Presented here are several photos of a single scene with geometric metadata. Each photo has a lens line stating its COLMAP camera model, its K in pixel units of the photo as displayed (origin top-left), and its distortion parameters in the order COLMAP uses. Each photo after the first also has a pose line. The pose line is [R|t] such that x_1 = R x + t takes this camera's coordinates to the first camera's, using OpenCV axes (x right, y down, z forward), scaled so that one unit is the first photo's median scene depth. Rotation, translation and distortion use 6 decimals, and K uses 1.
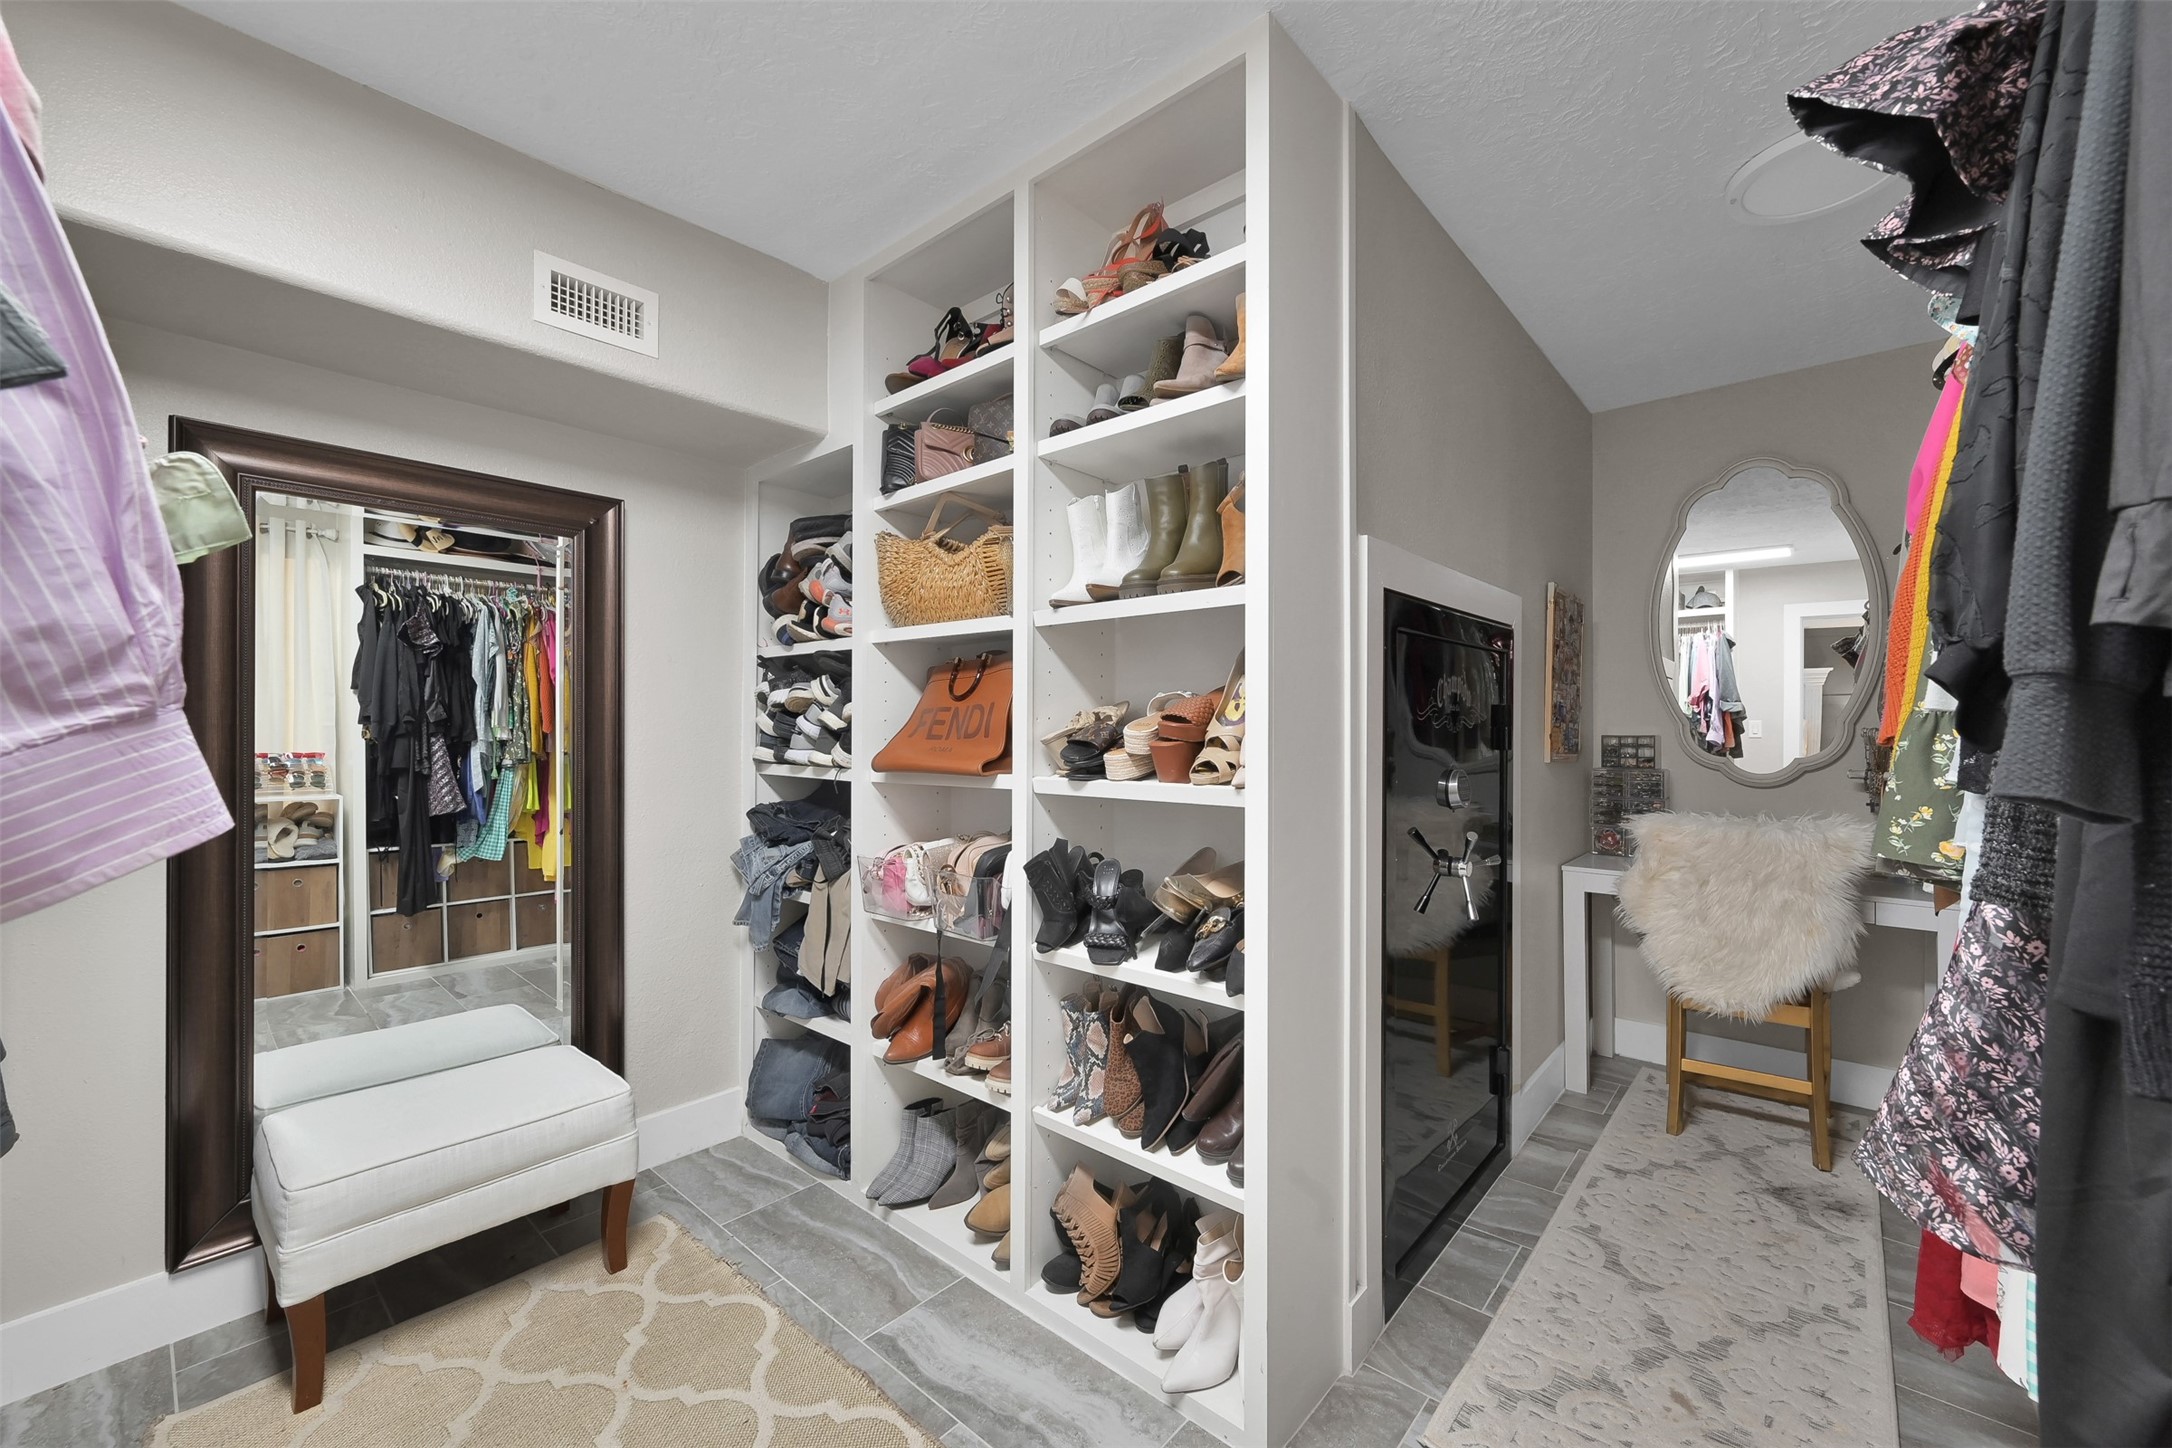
lens RADIAL K [[855.1, 0, 1089.7], [0, 855.1, 728.2], [0, 0, 1]] dist [0.000117, 0.000006]
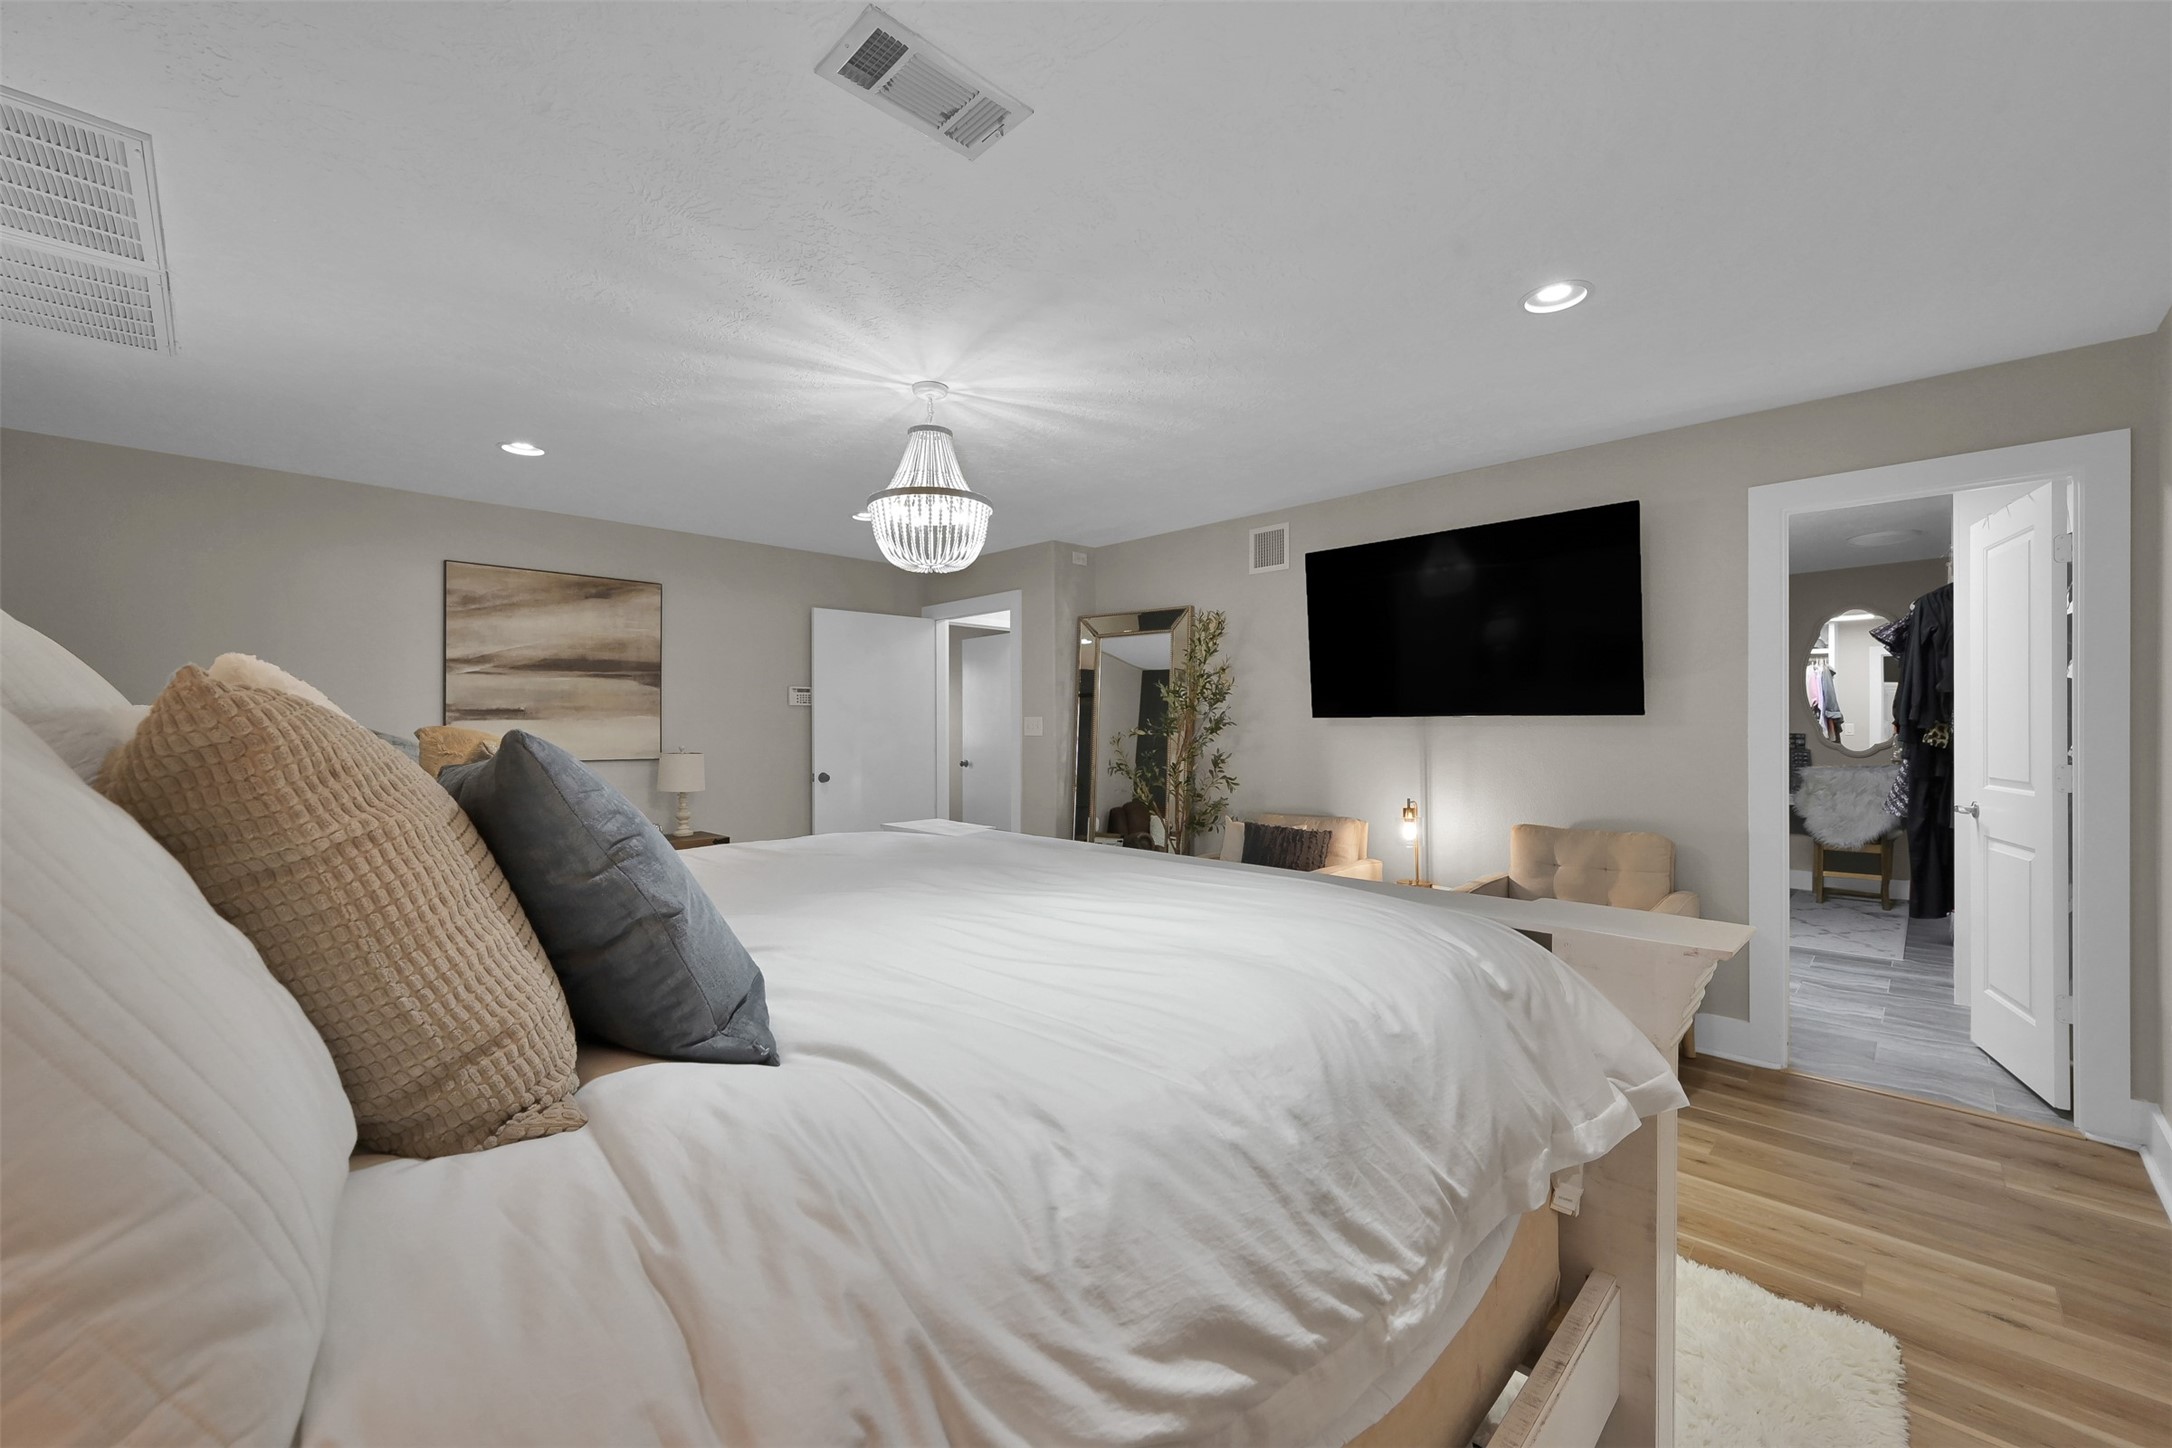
lens RADIAL K [[855.1, 0, 1081.8], [0, 855.1, 727.2], [0, 0, 1]] dist [0.000117, 0.000006]
pose [[0.997997, -0.002258, -0.063214, -0.996779], [0.002155, 0.999996, -0.001691, -0.006194], [0.063217, 0.001551, 0.997999, -1.231978]]
